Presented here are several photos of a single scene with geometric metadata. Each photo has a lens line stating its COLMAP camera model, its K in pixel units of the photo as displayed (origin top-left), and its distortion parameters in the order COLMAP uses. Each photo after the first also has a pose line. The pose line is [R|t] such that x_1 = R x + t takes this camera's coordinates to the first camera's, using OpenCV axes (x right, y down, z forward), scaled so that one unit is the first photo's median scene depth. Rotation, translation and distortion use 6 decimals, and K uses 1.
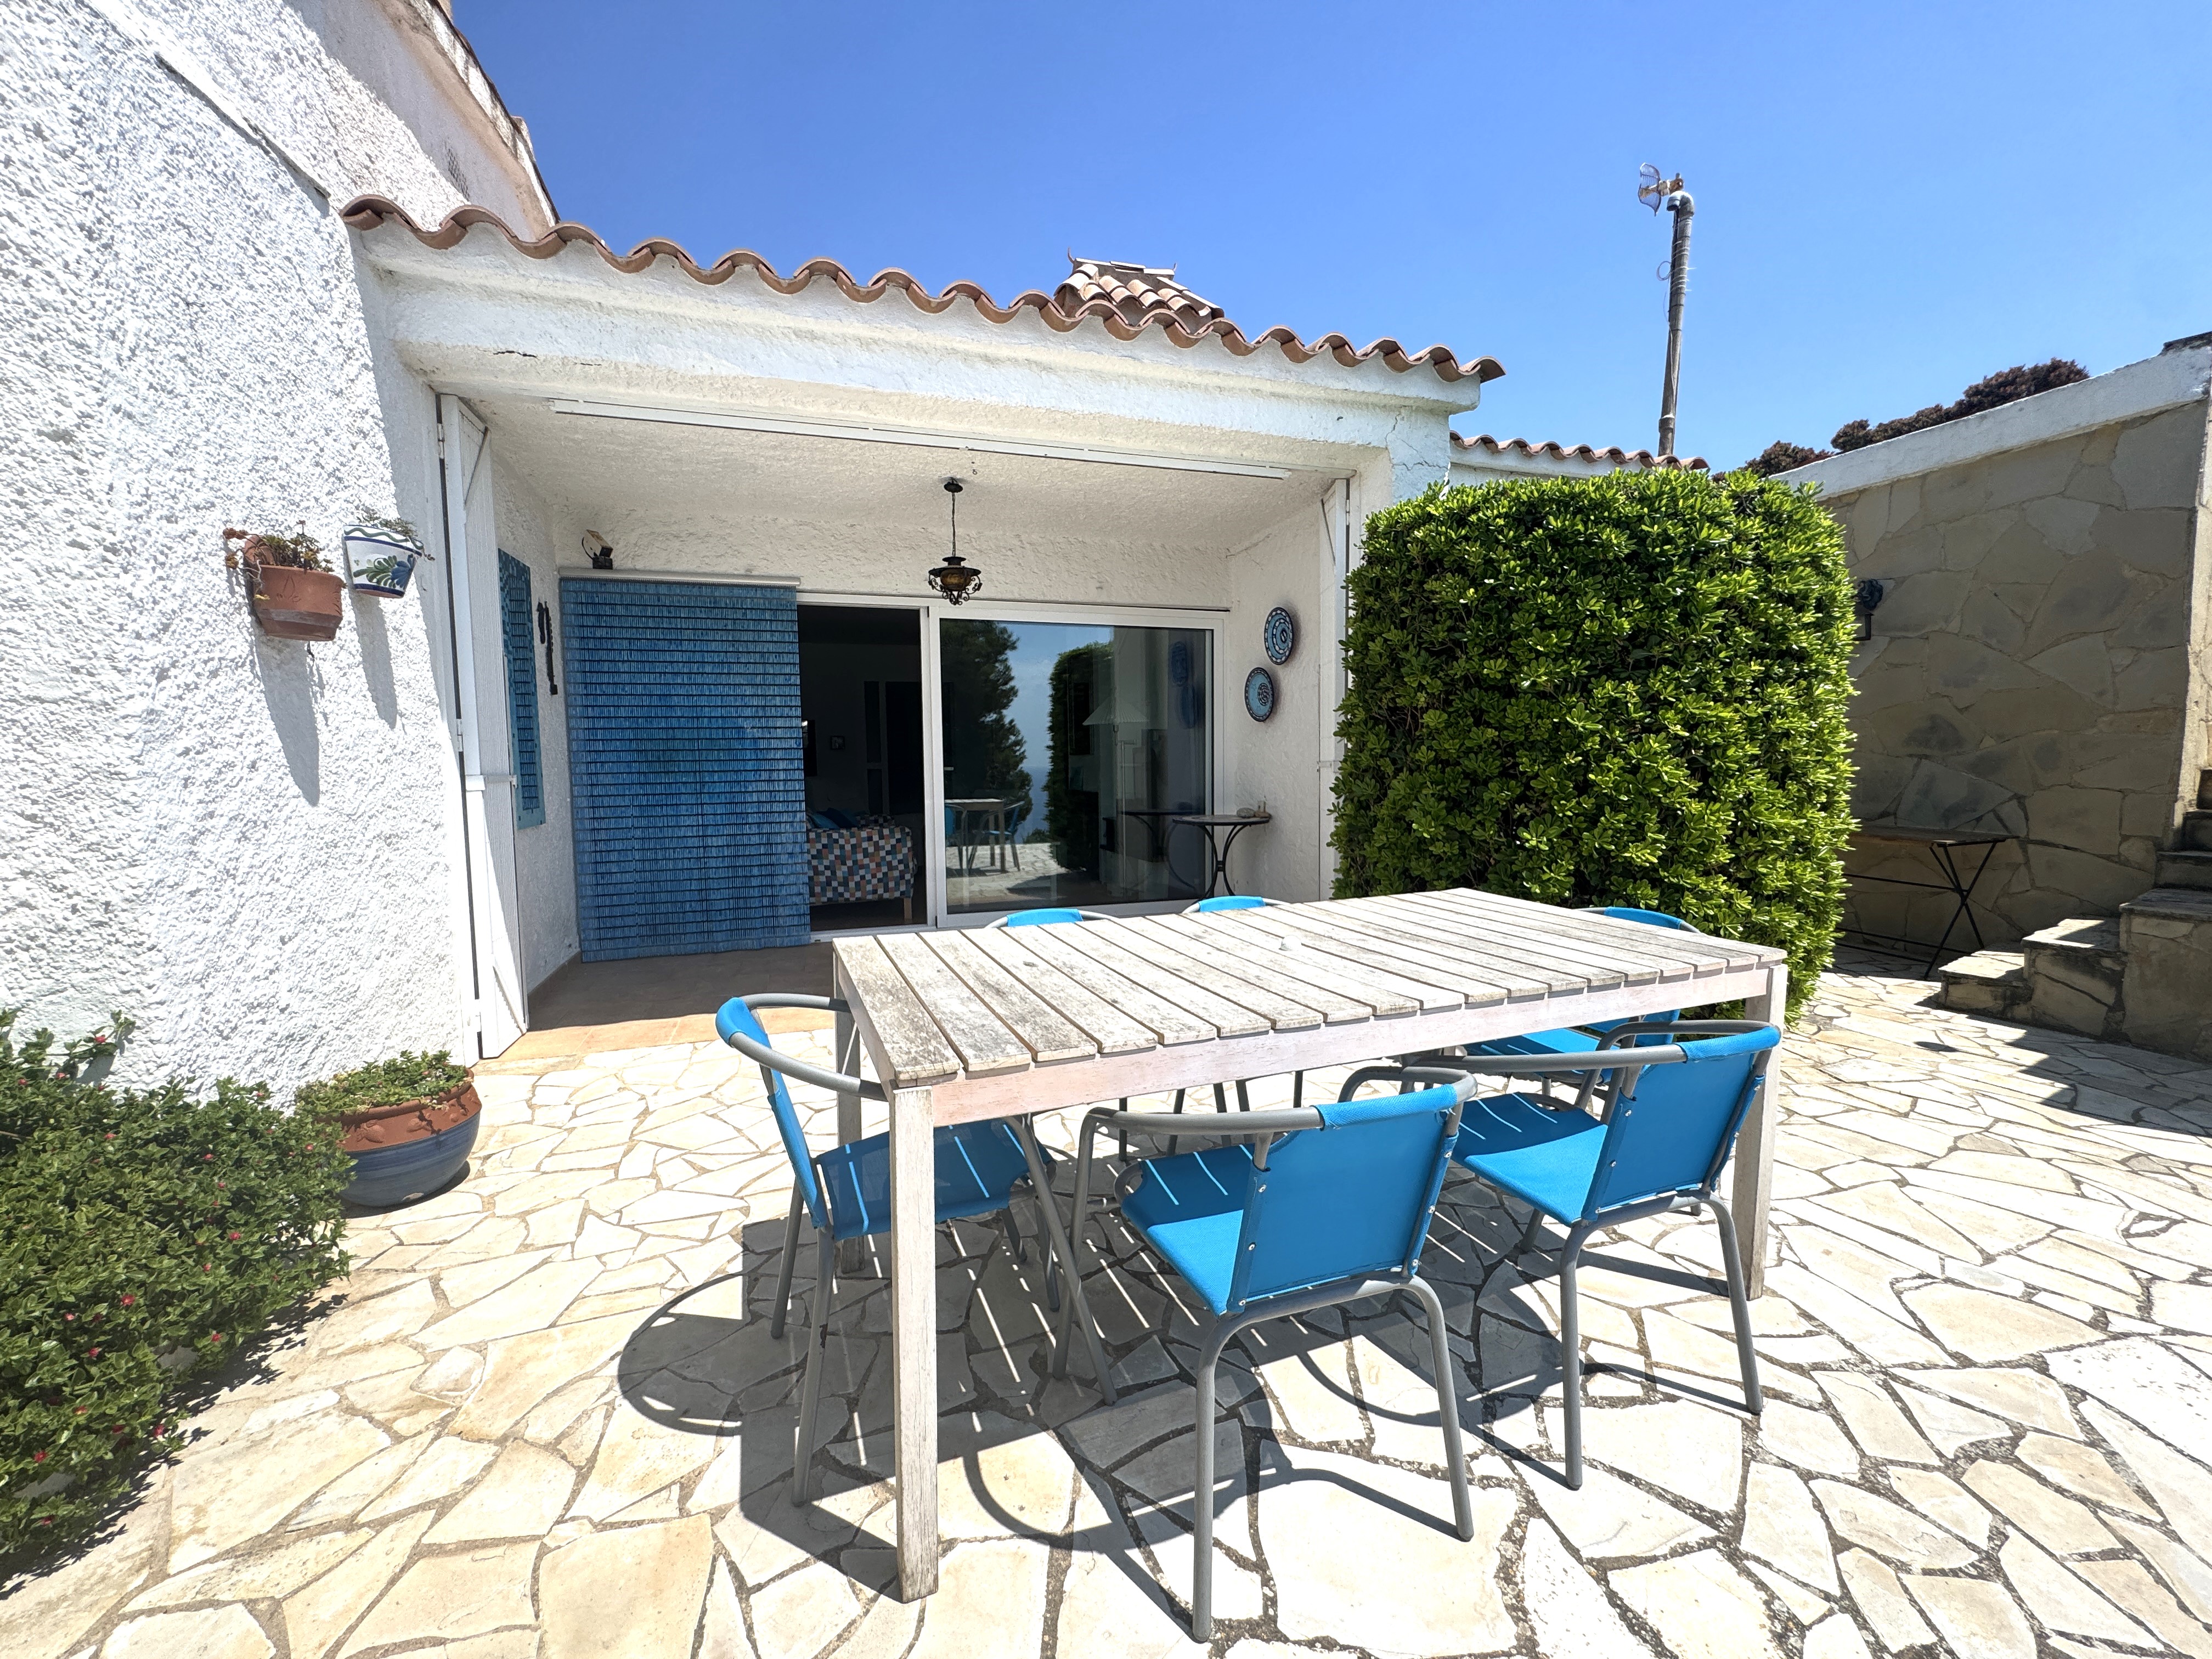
lens RADIAL K [[889.2, 0, 1106.0], [0, 889.2, 829.5], [0, 0, 1]] dist [-0.001375, -0.000090]
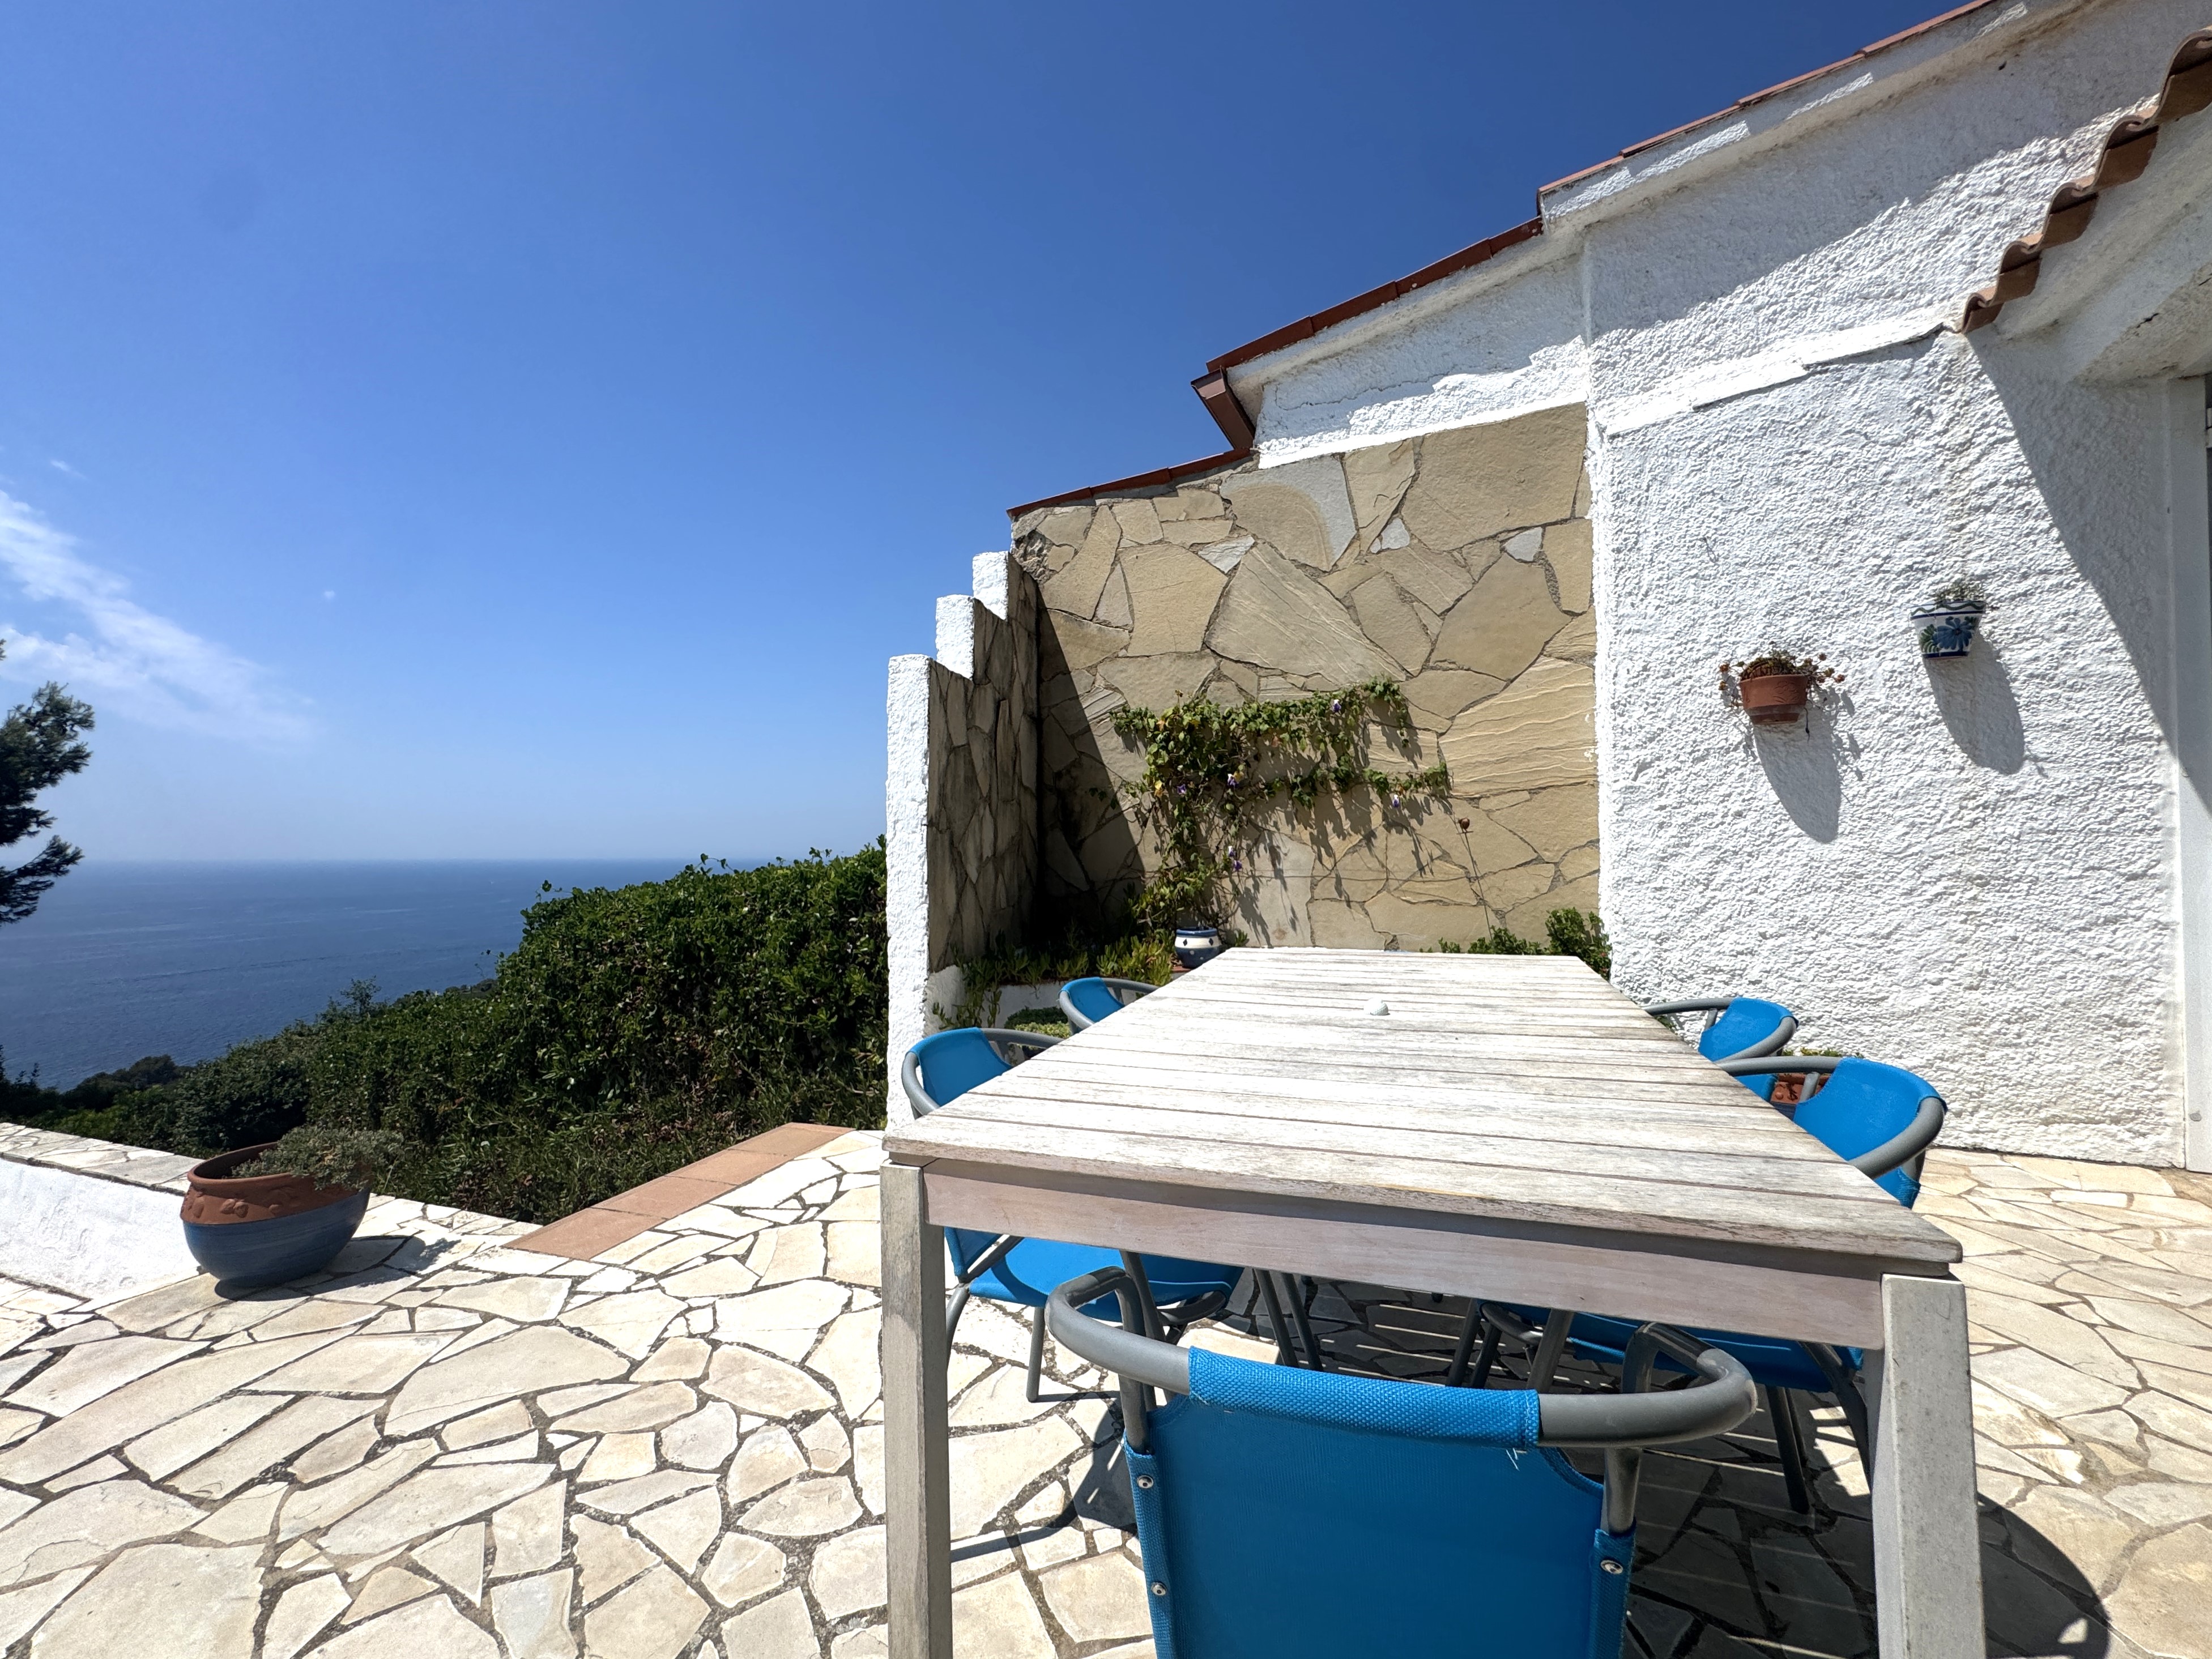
lens RADIAL K [[914.9, 0, 1106.0], [0, 914.9, 829.5], [0, 0, 1]] dist [-0.003696, 0.000428]
pose [[-0.666025, -0.003927, -0.745919, 1.164865], [-0.044120, 0.998443, 0.034137, -0.066124], [0.744624, 0.055646, -0.665161, 1.557884]]
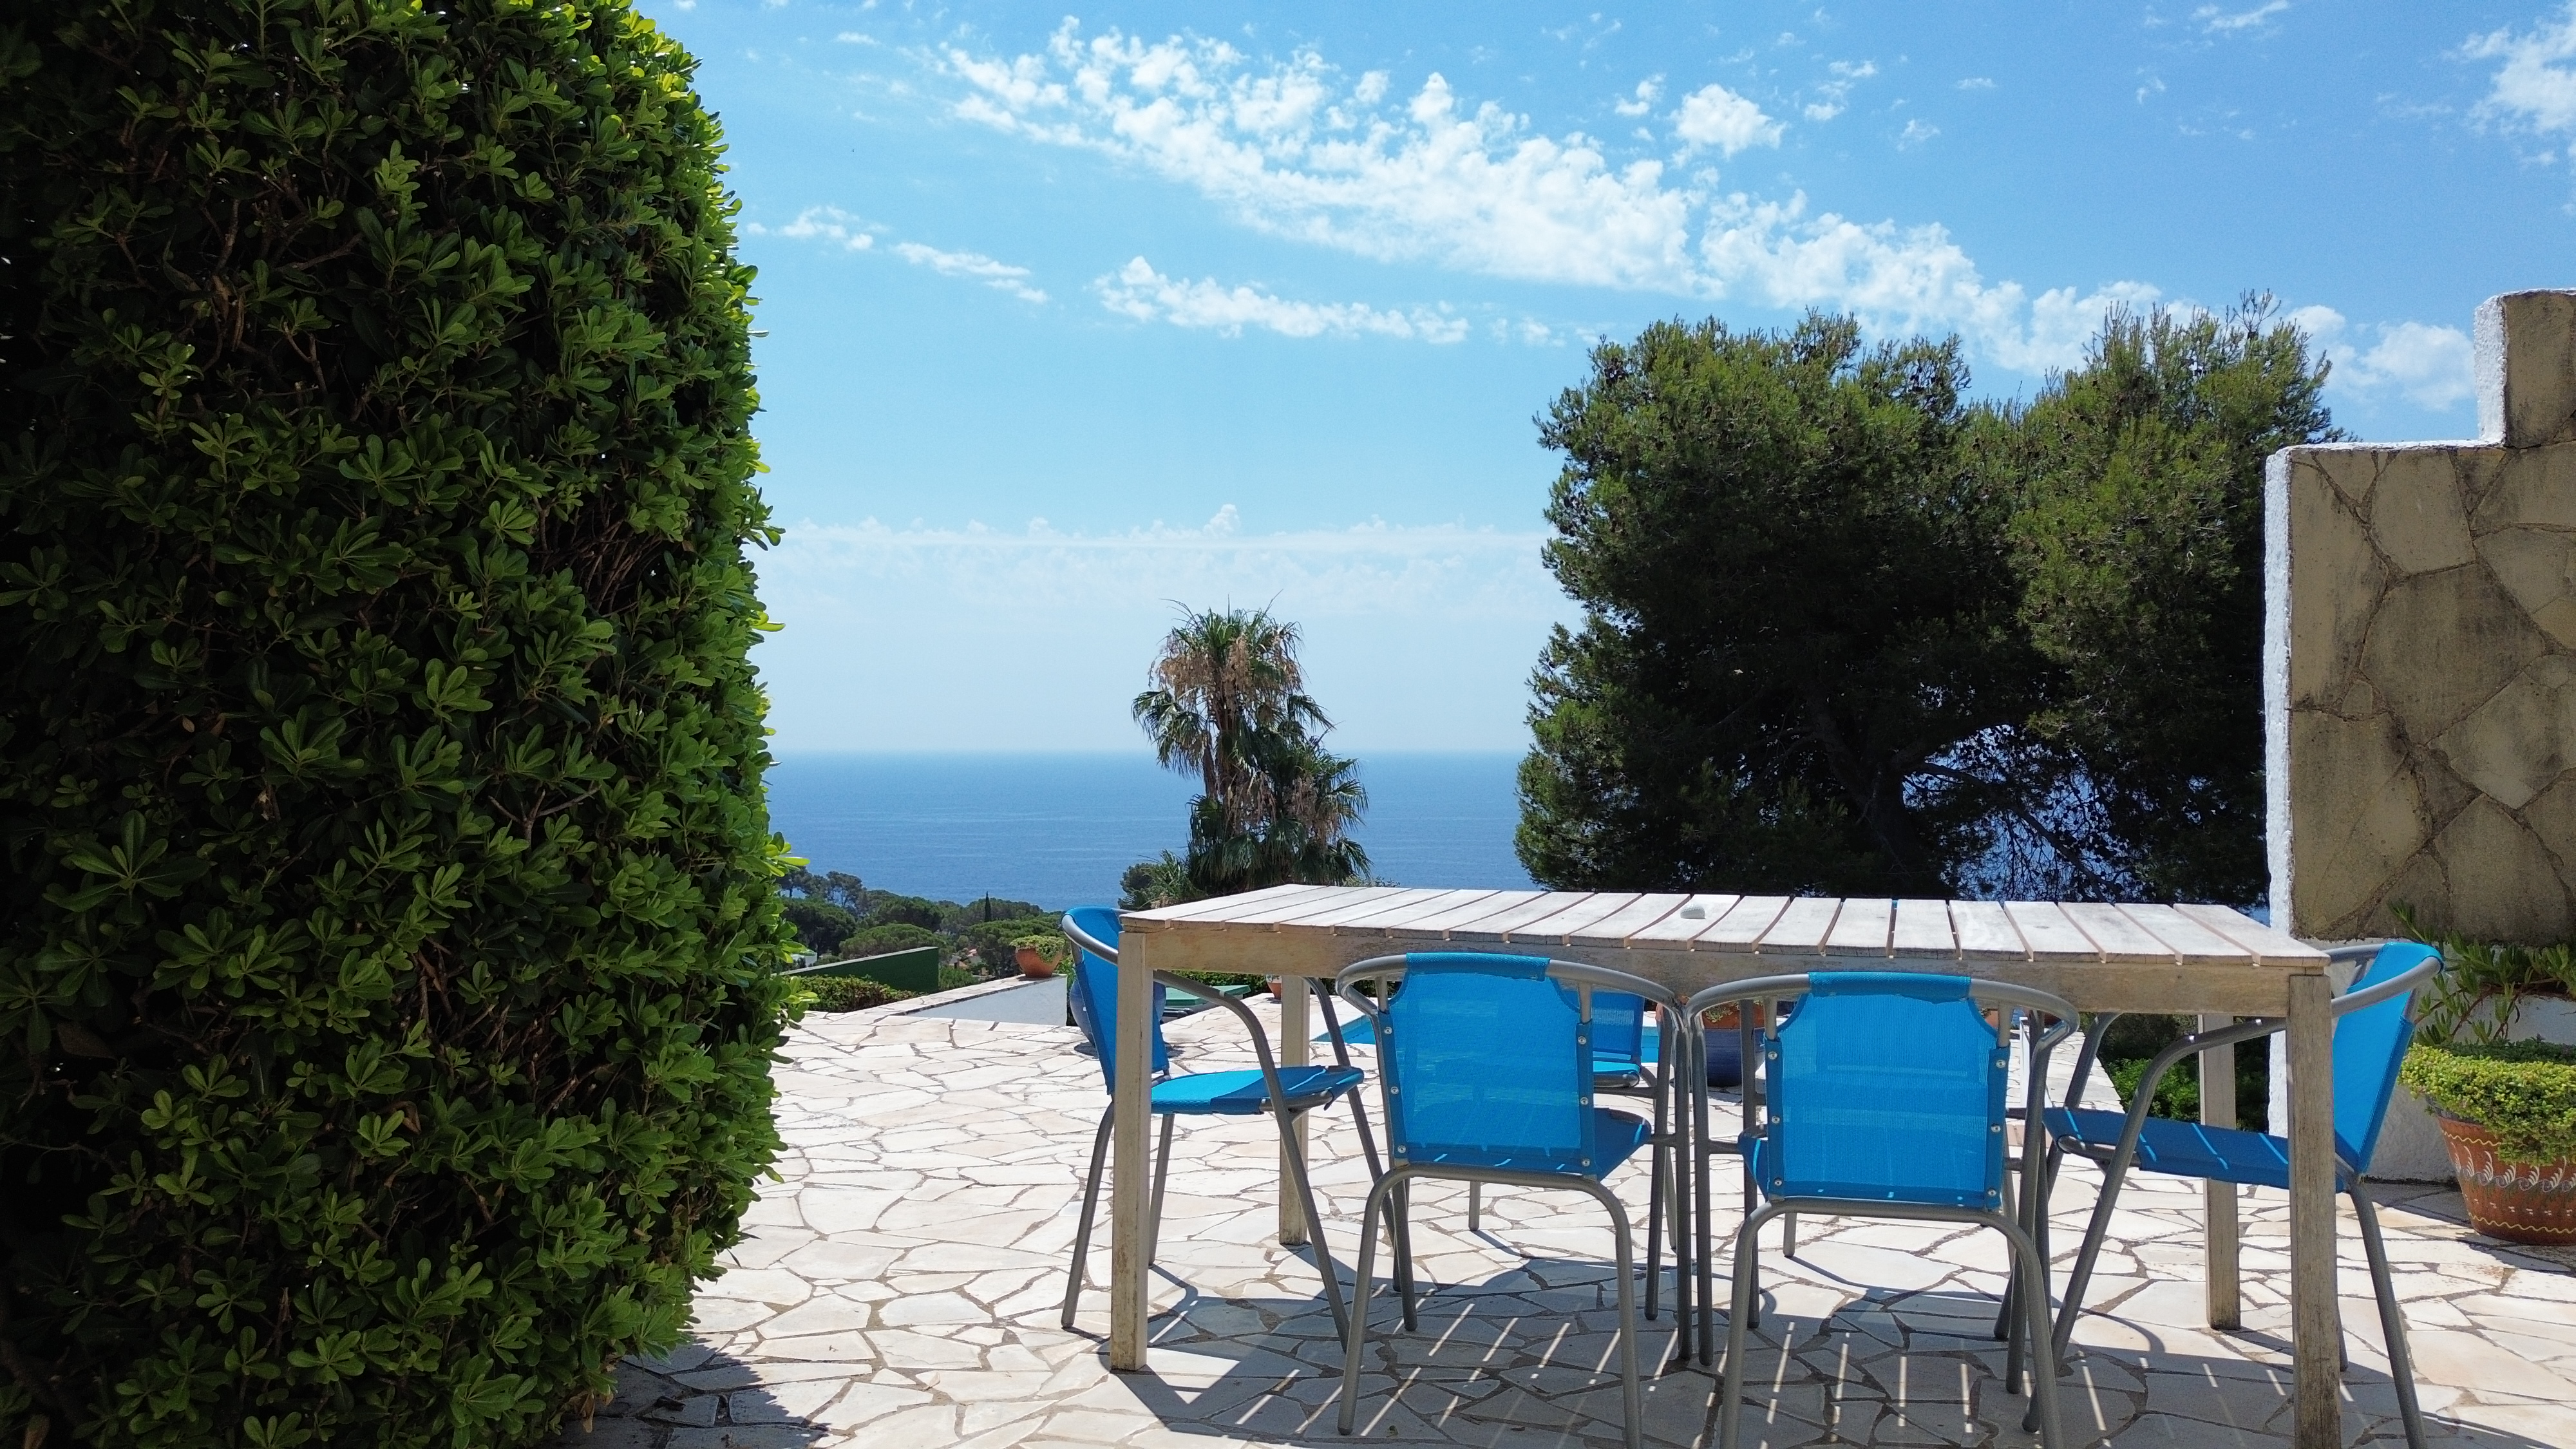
lens RADIAL K [[1798.3, 0, 1278.0], [0, 1798.3, 711.2], [0, 0, 1]] dist [0.100365, -0.103698]
pose [[-0.752617, 0.024687, 0.657996, -0.707998], [0.057433, 0.997950, 0.028251, -0.148492], [-0.655949, 0.059053, -0.752491, 2.852056]]
